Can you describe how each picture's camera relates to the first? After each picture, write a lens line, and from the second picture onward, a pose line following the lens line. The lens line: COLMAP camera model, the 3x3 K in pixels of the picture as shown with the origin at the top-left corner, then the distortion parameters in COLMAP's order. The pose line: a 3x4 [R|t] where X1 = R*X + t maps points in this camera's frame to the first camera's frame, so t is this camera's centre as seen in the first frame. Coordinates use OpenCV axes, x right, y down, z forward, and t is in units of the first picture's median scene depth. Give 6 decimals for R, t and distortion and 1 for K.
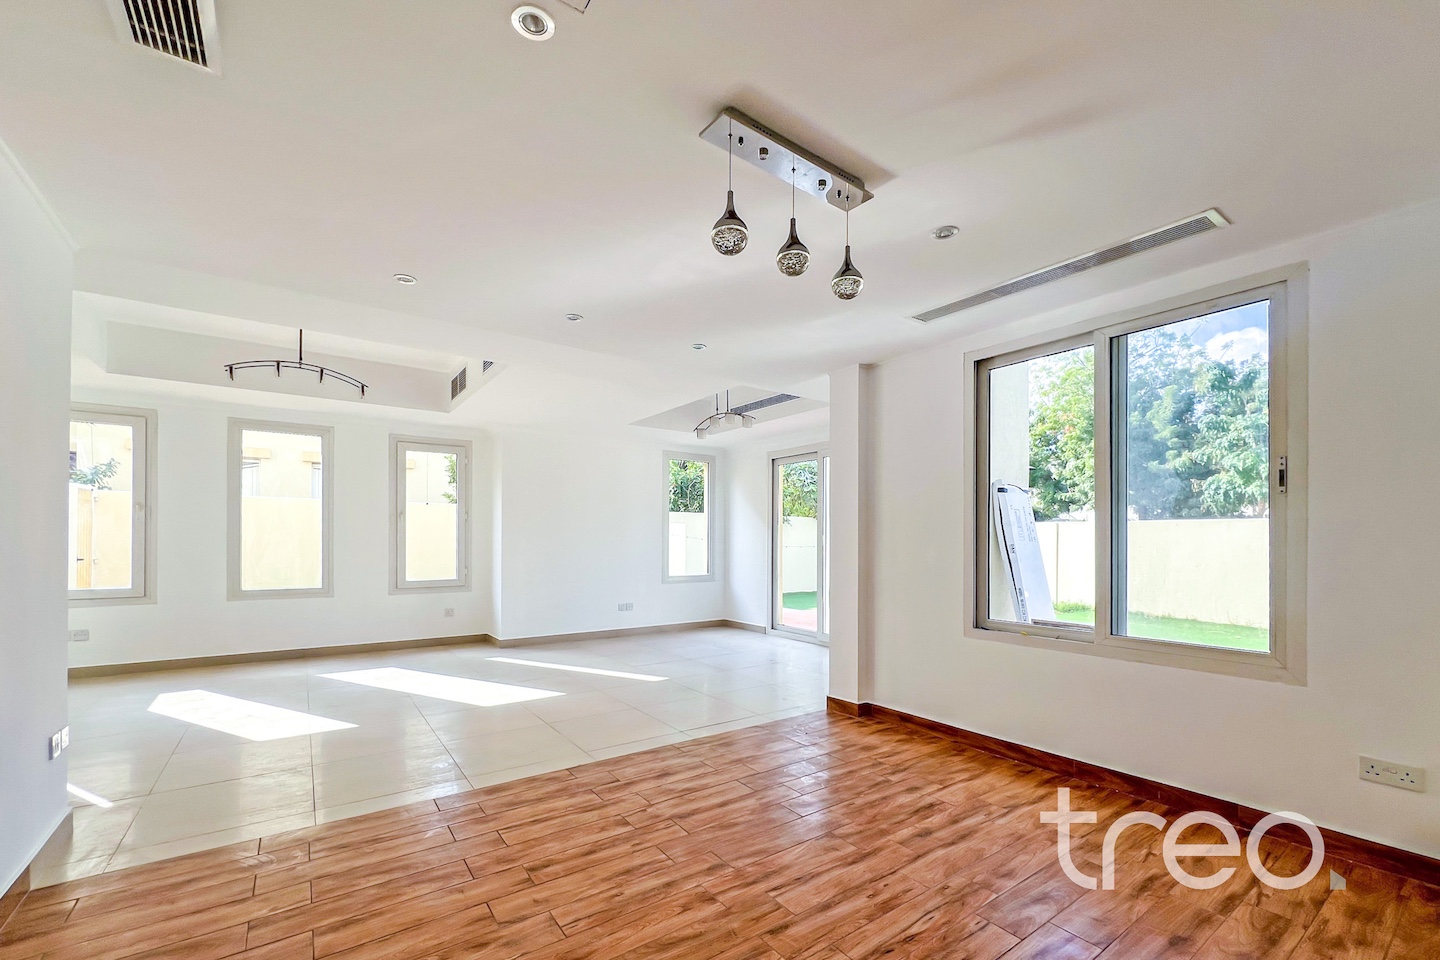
lens RADIAL K [[575.9, 0, 720.5], [0, 575.9, 541.7], [0, 0, 1]] dist [-0.003058, -0.000210]
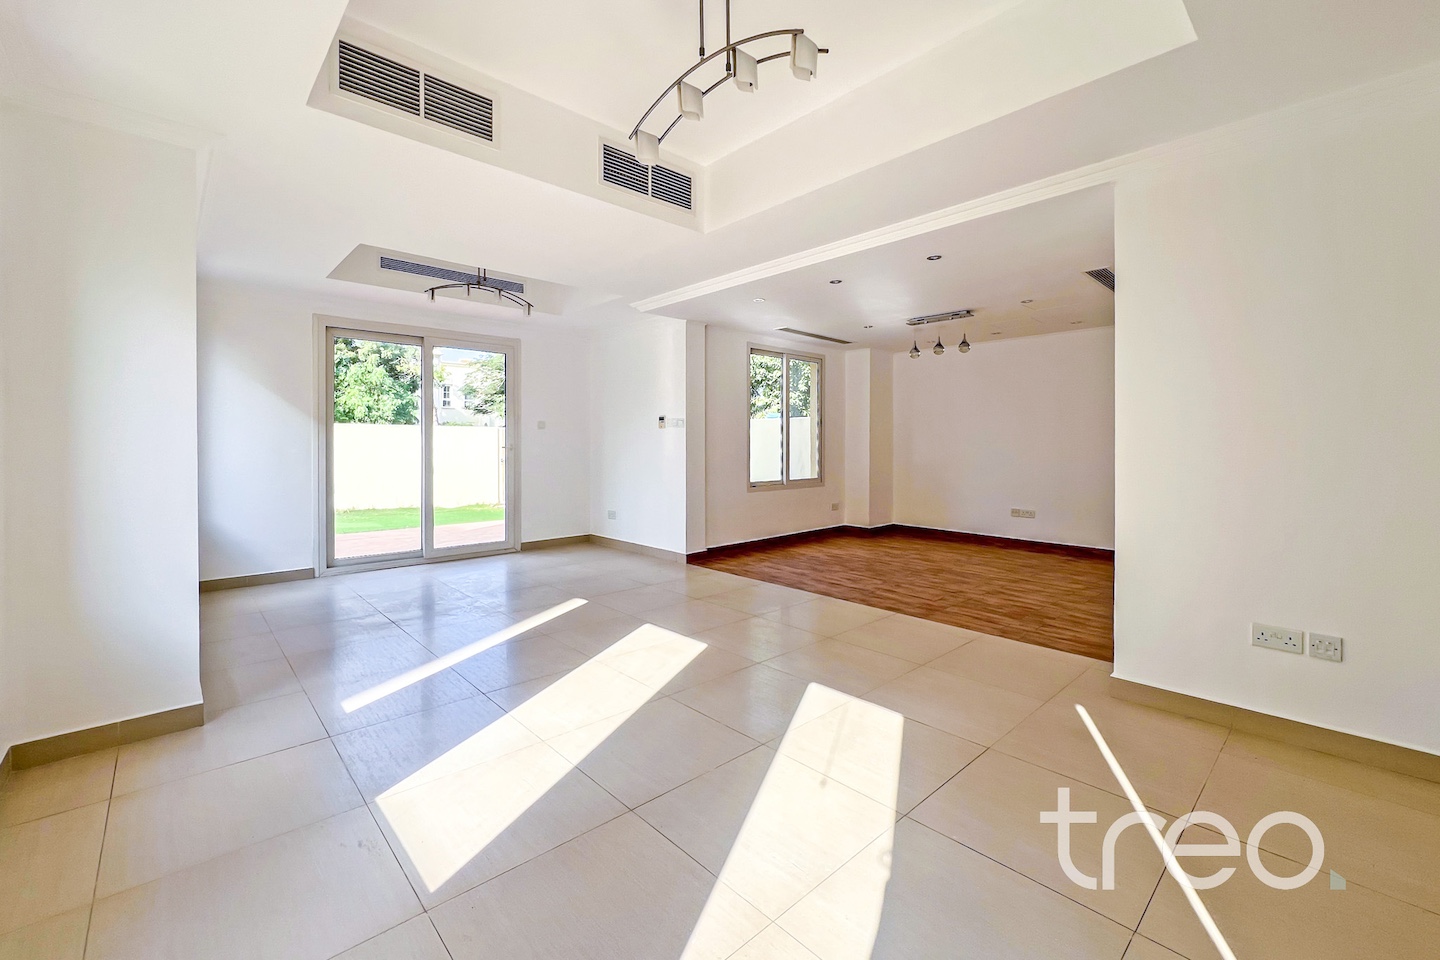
lens RADIAL K [[609.6, 0, 719.1], [0, 609.6, 445.4], [0, 0, 1]] dist [0.001972, 0.000183]
pose [[-0.120054, -0.007651, 0.992738, -0.719589], [0.006151, 0.999945, 0.008450, -0.001858], [-0.992748, 0.007121, -0.120000, 0.620498]]
